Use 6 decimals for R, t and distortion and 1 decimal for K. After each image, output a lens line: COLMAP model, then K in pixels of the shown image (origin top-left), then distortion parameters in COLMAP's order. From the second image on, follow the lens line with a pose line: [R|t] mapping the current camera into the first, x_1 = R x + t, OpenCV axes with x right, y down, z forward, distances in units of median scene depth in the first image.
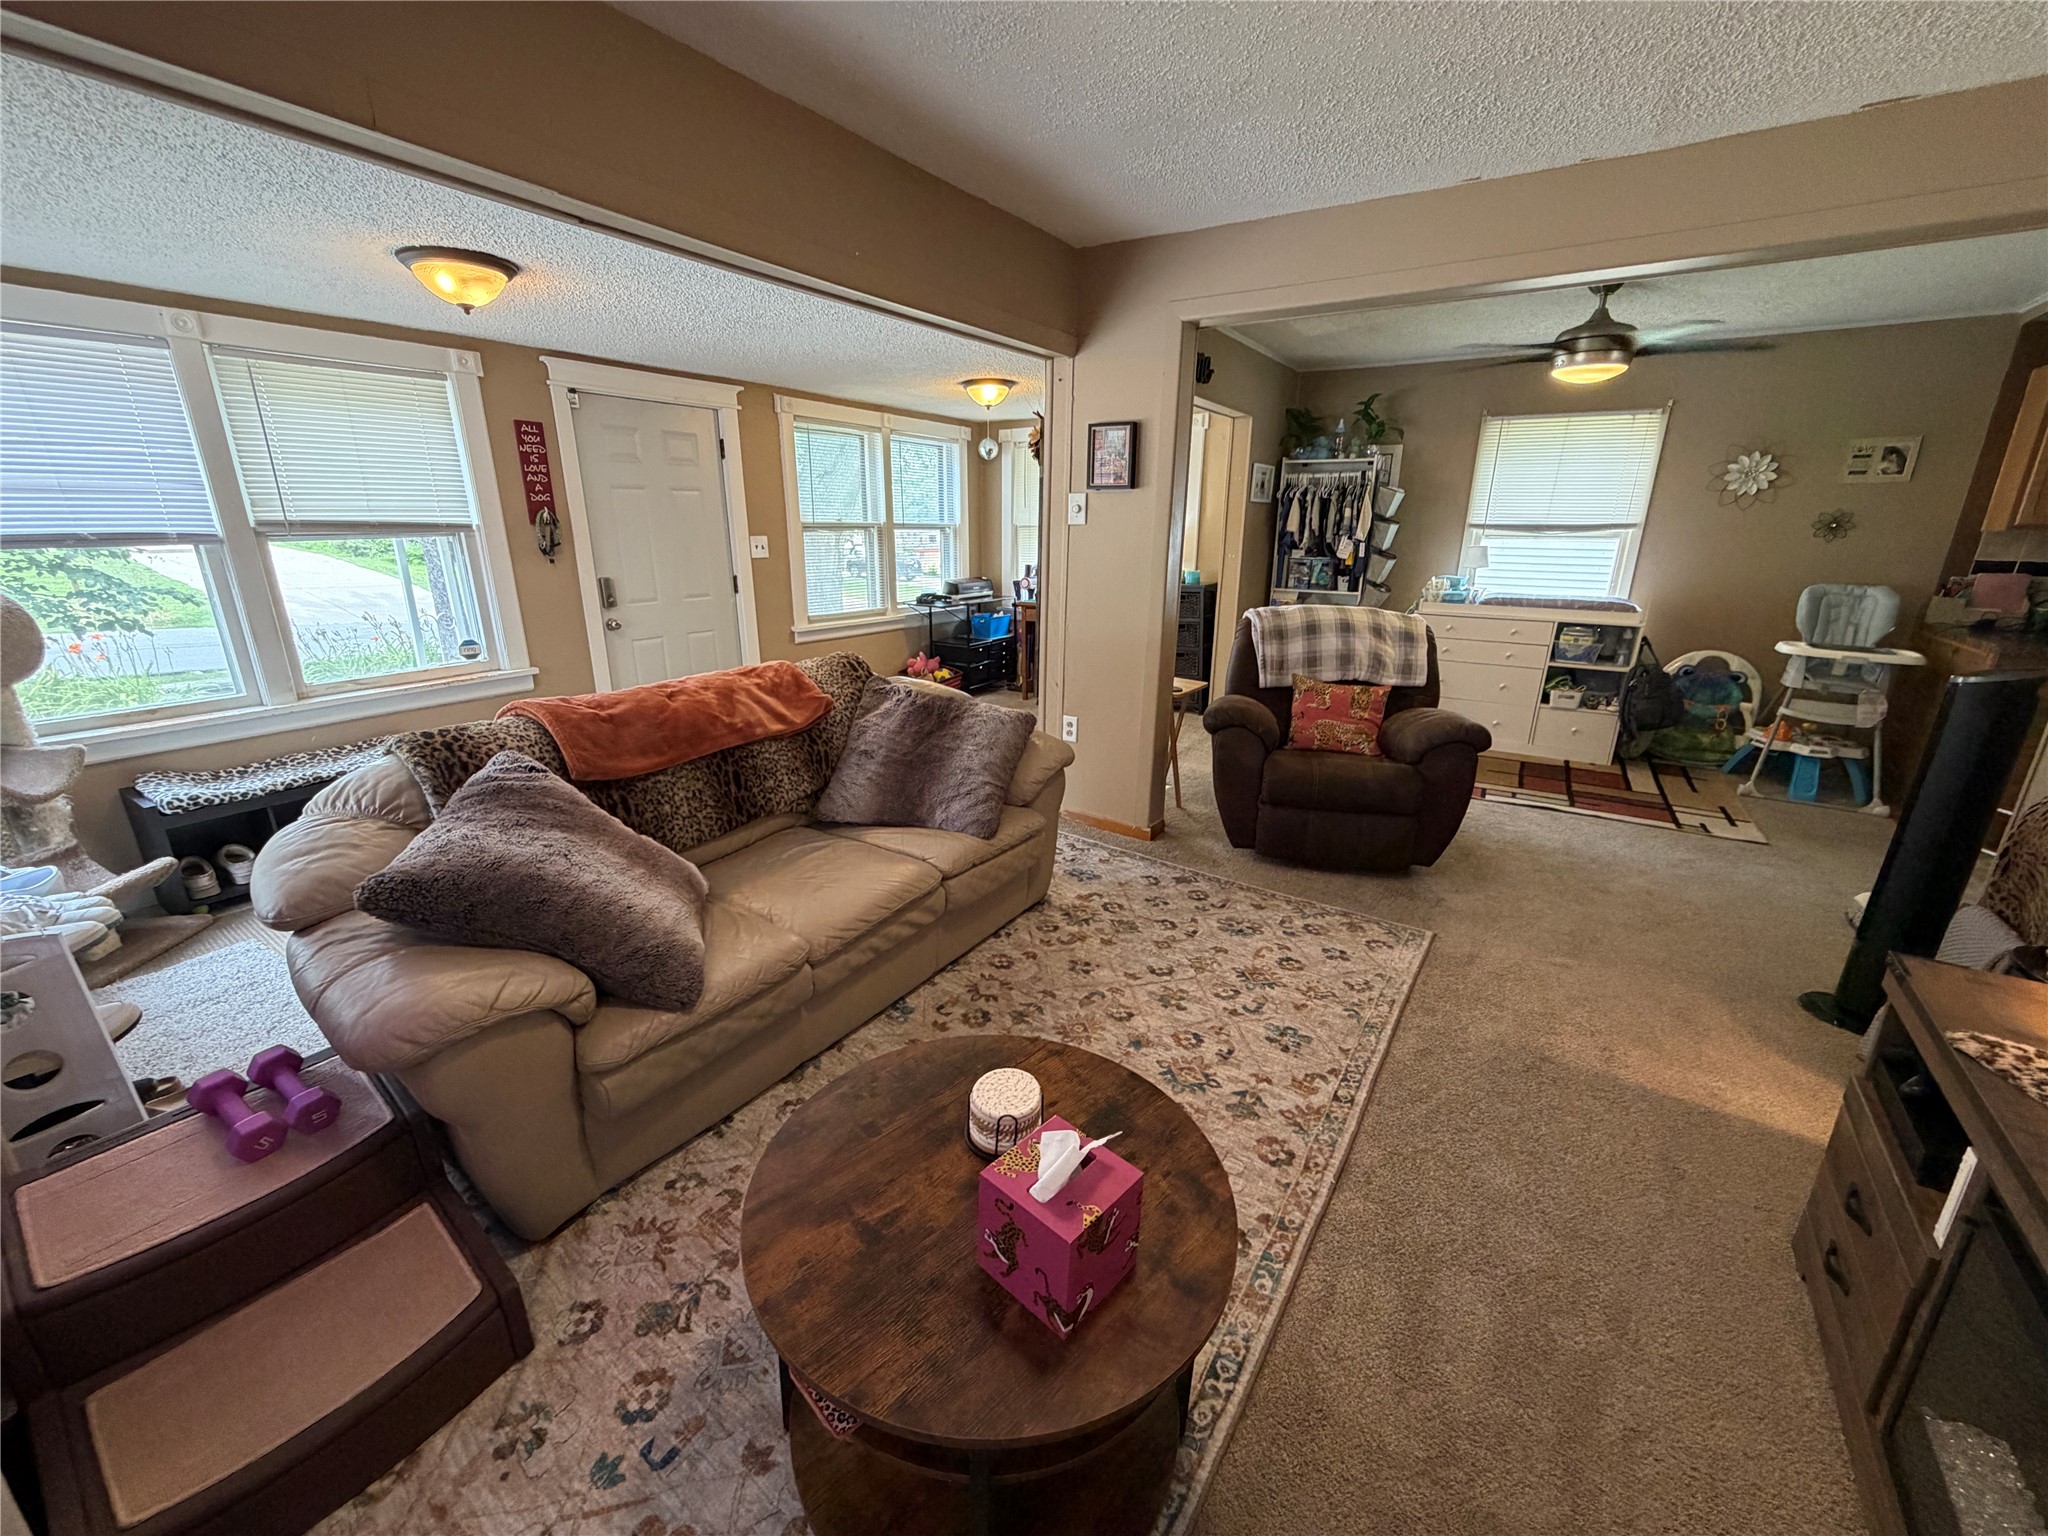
lens RADIAL K [[816.7, 0, 1020.1], [0, 816.7, 770.8], [0, 0, 1]] dist [-0.001573, -0.000208]
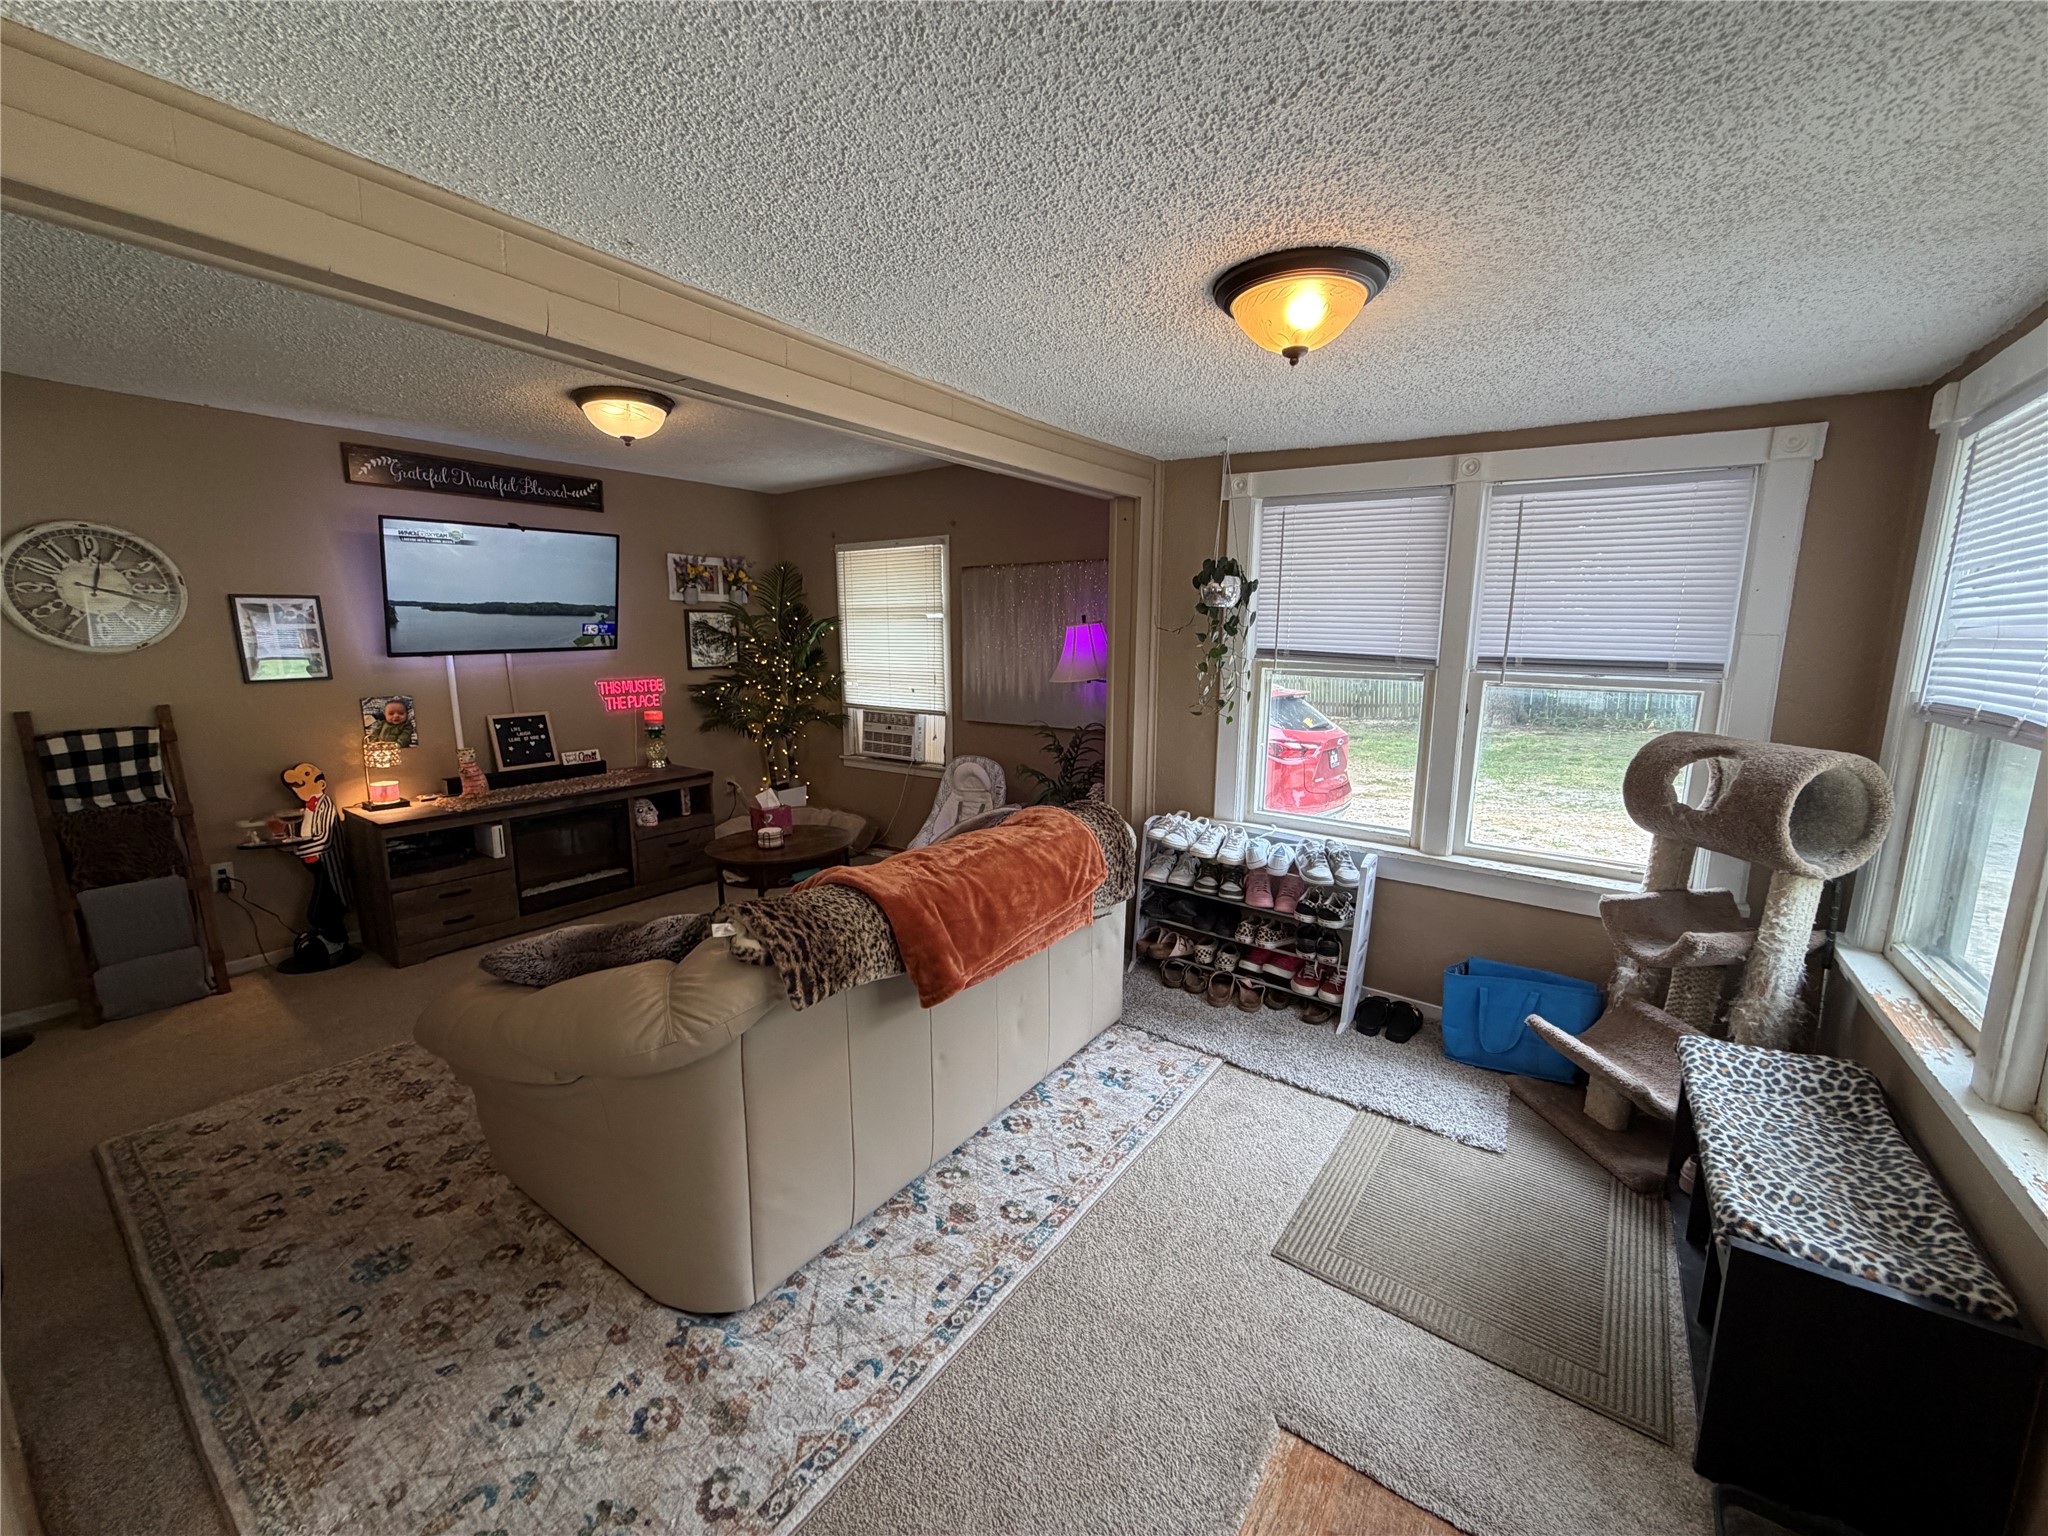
lens RADIAL K [[816.7, 0, 1025.0], [0, 816.7, 770.4], [0, 0, 1]] dist [-0.001573, -0.000208]
pose [[-0.999743, -0.009632, 0.020536, -0.465015], [0.000738, 0.891066, 0.453873, -0.536336], [-0.022670, 0.453771, -0.890830, 1.614728]]
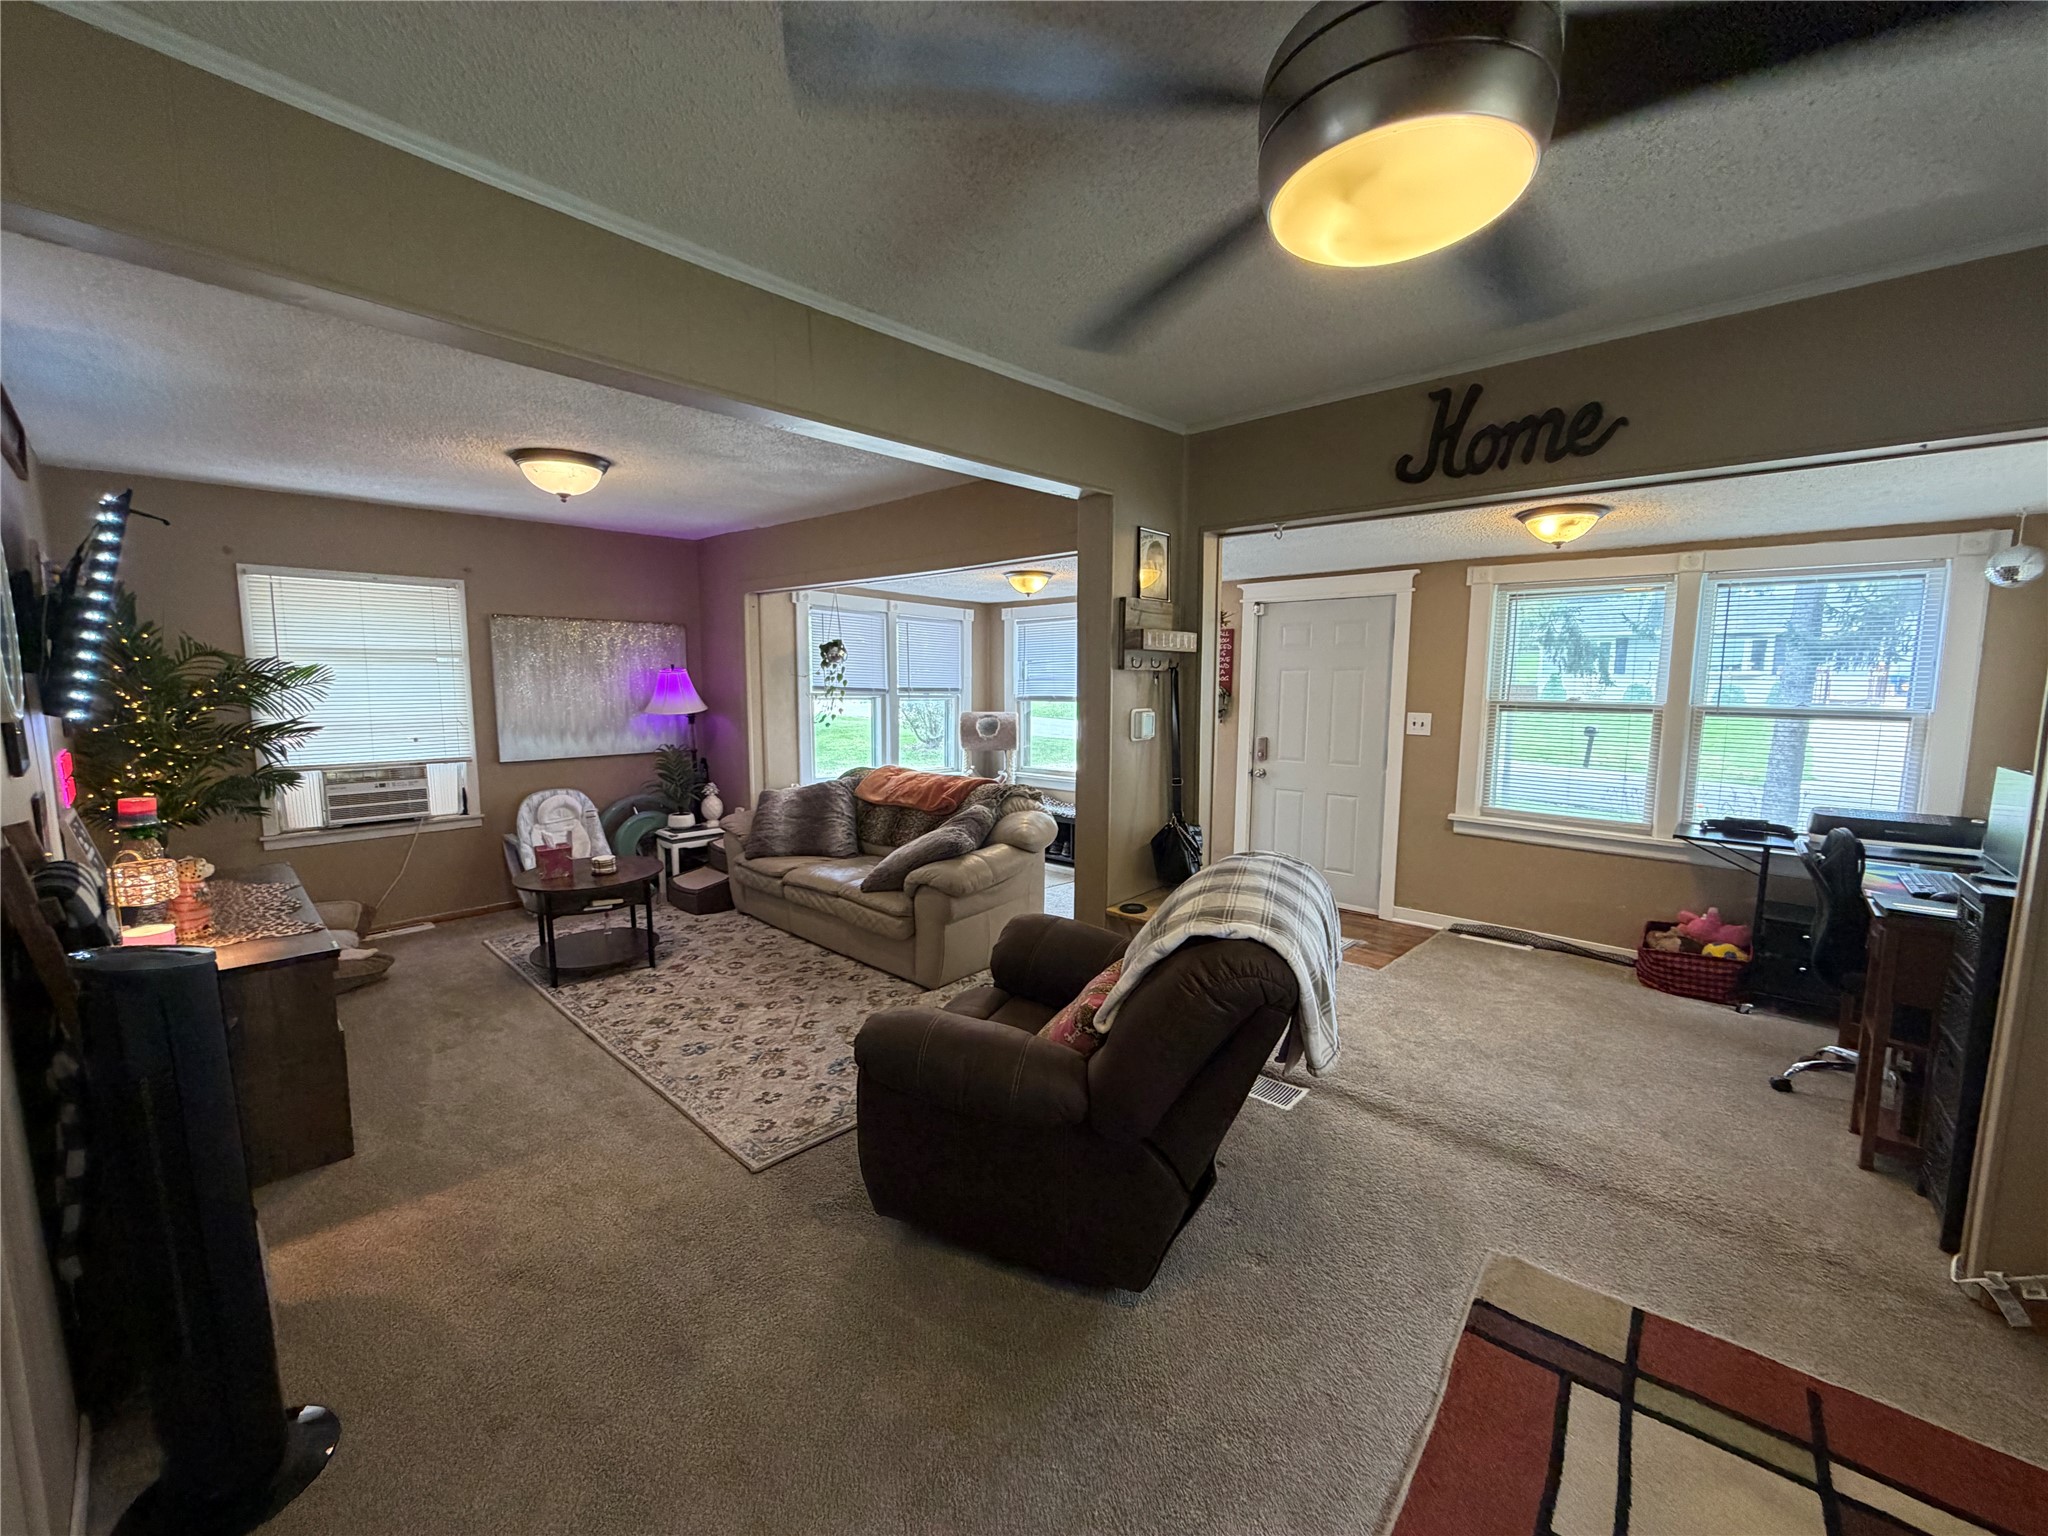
lens RADIAL K [[816.7, 0, 1024.8], [0, 816.7, 771.3], [0, 0, 1]] dist [-0.001573, -0.000208]
pose [[-0.157742, 0.108378, -0.981515, 1.318405], [-0.297664, 0.942507, 0.151909, -0.429574], [0.941549, 0.316124, -0.116413, 1.294930]]
